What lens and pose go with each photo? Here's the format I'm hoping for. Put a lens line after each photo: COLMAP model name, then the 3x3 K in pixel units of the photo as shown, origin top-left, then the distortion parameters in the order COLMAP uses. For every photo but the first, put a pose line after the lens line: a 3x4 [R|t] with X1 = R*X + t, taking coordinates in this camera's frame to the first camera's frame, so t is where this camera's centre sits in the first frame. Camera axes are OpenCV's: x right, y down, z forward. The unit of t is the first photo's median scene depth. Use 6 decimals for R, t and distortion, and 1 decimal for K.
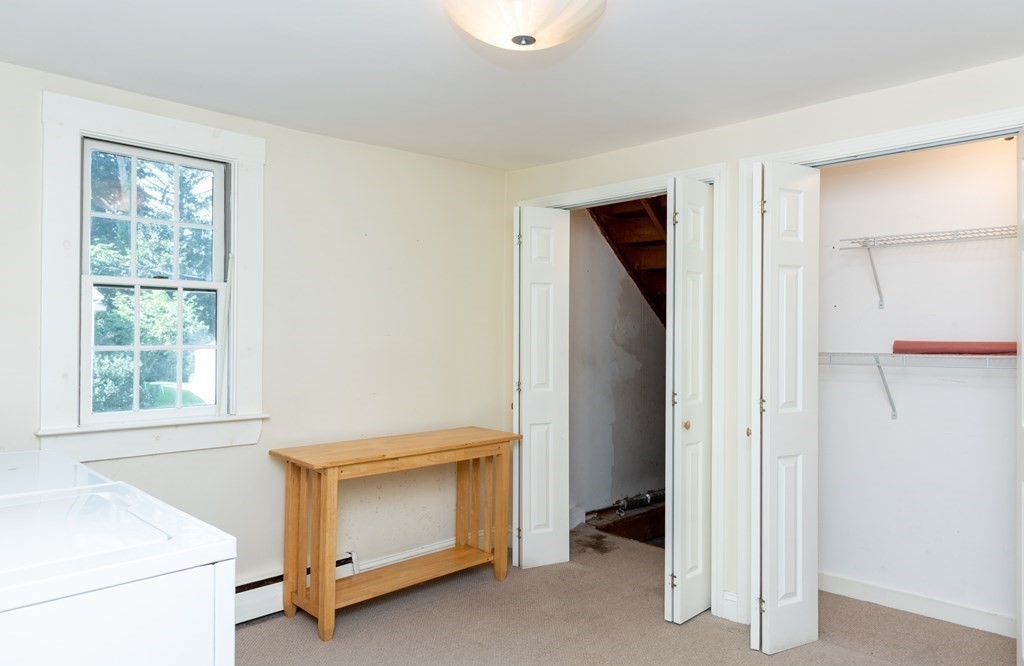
lens RADIAL K [[673.7, 0, 504.3], [0, 673.7, 344.0], [0, 0, 1]] dist [-0.002125, -0.001892]
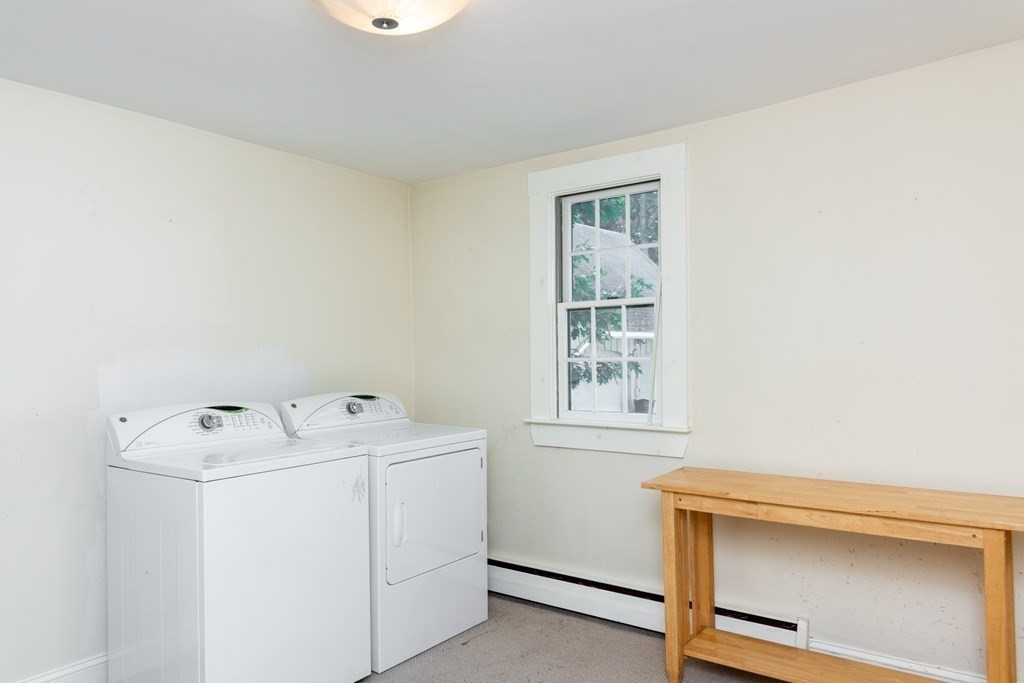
lens RADIAL K [[688.0, 0, 529.9], [0, 688.0, 357.1], [0, 0, 1]] dist [0.007604, -0.008886]
pose [[0.136669, -0.002388, -0.990614, 0.590625], [0.010337, 0.999946, -0.000985, 0.001193], [0.990563, -0.010105, 0.136686, 0.646155]]
